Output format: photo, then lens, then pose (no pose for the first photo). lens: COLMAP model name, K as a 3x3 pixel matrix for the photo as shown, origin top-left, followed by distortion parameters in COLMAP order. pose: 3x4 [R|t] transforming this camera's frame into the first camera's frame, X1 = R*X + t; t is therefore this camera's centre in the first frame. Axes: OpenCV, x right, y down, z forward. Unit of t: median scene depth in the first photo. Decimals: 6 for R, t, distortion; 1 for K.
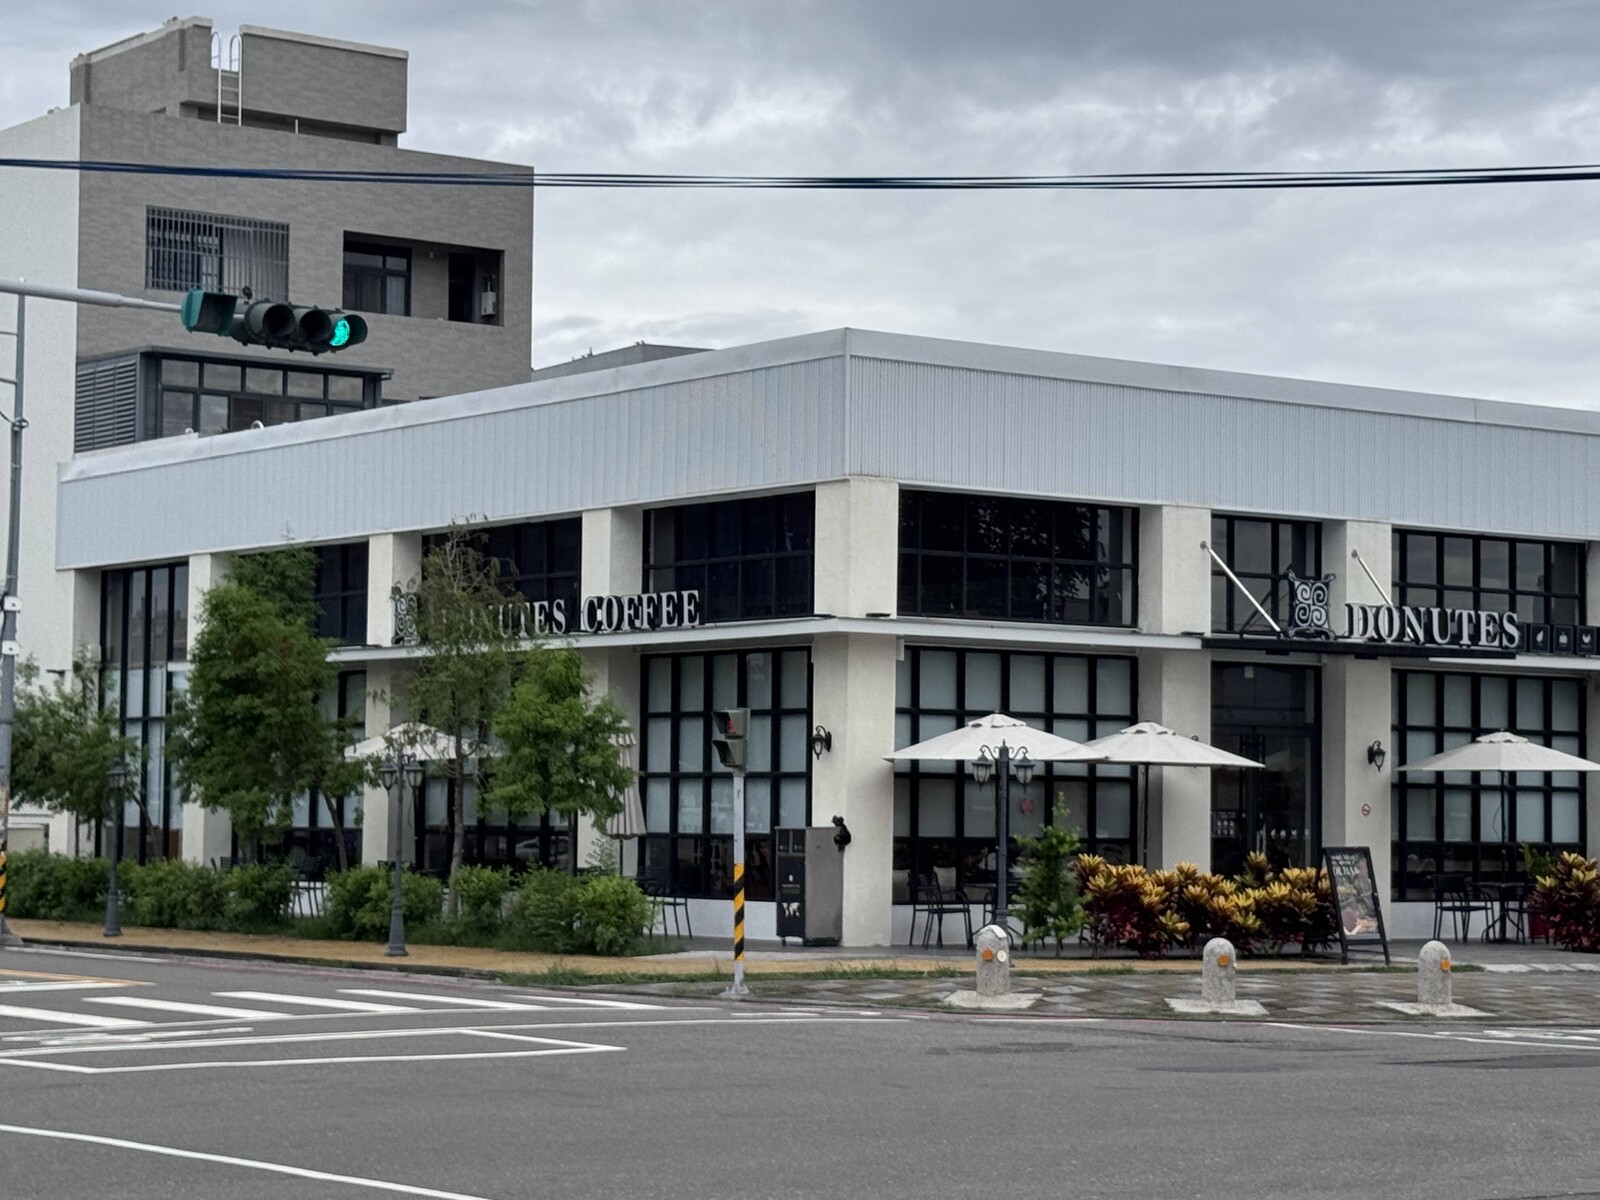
lens RADIAL K [[3553.4, 0, 800.0], [0, 3553.4, 600.0], [0, 0, 1]] dist [0.150011, -0.187264]
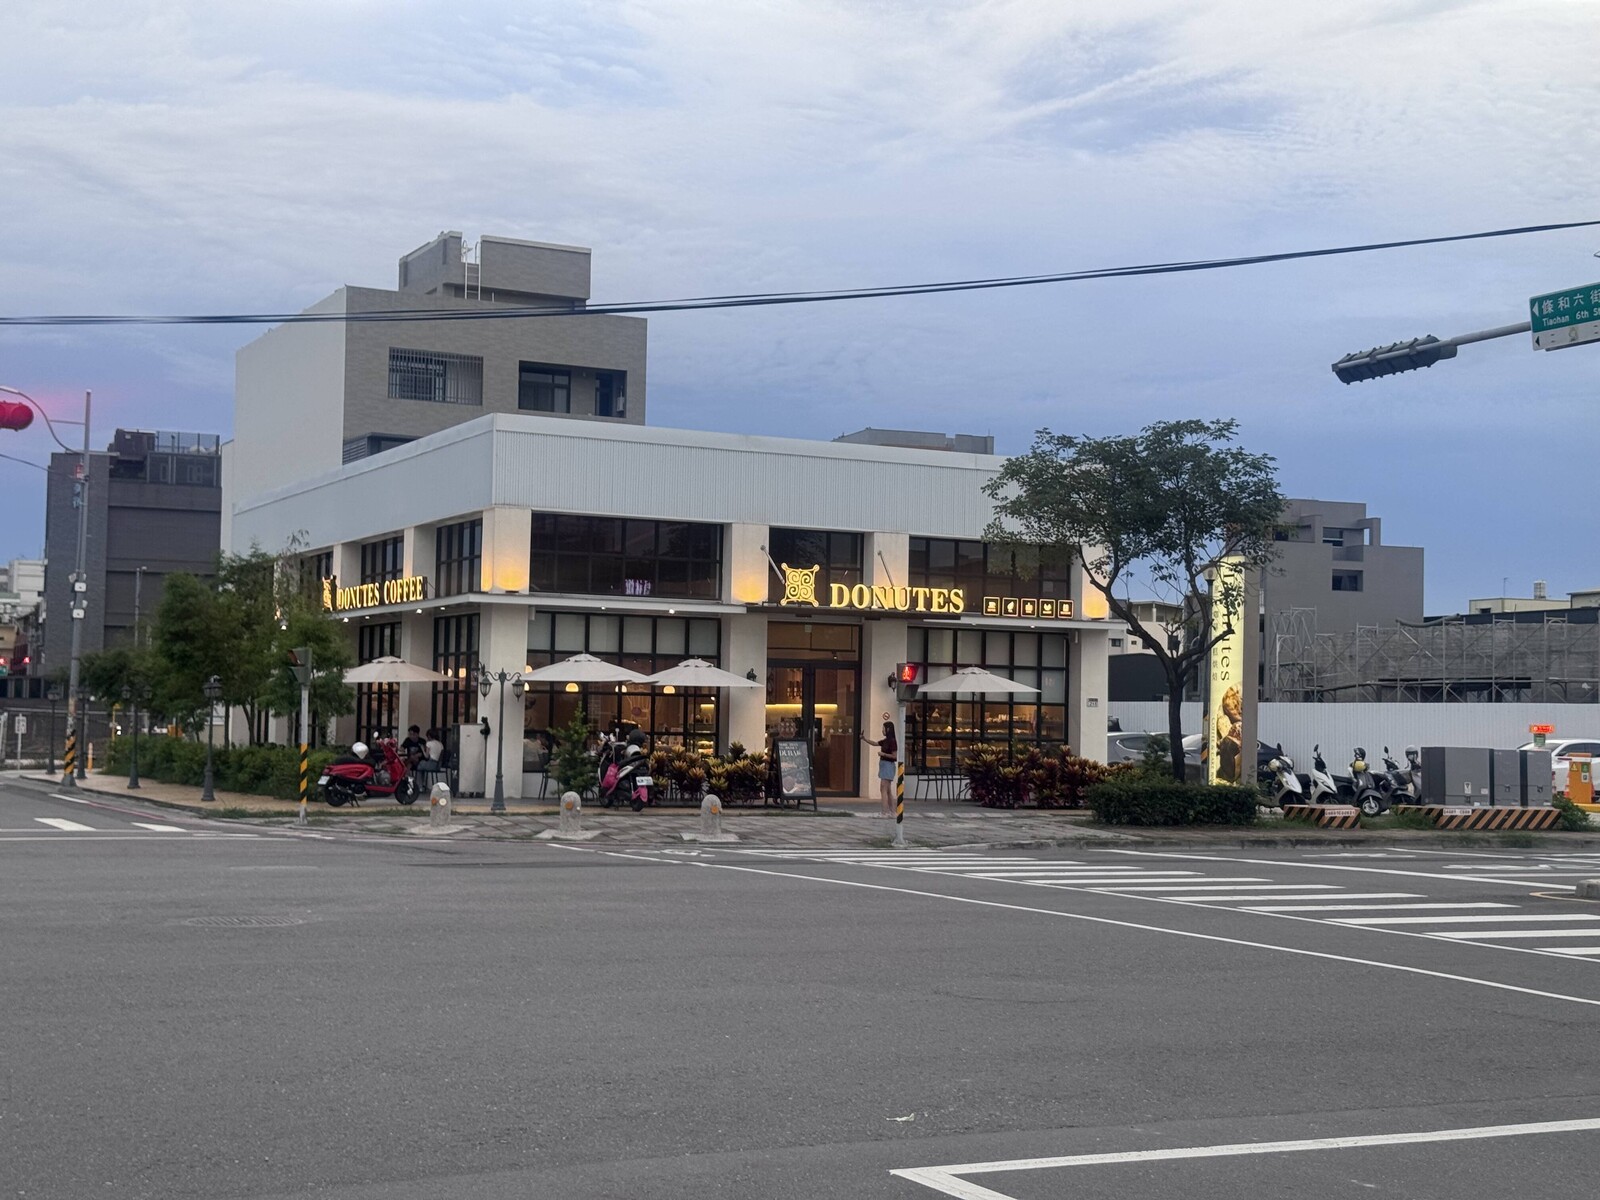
lens RADIAL K [[2248.3, 0, 800.0], [0, 2248.3, 600.0], [0, 0, 1]] dist [0.107080, -0.024567]
pose [[0.987225, -0.001505, -0.159328, 0.285964], [0.001939, 0.999995, 0.002570, 0.005121], [0.159323, -0.002846, 0.987222, 0.016537]]
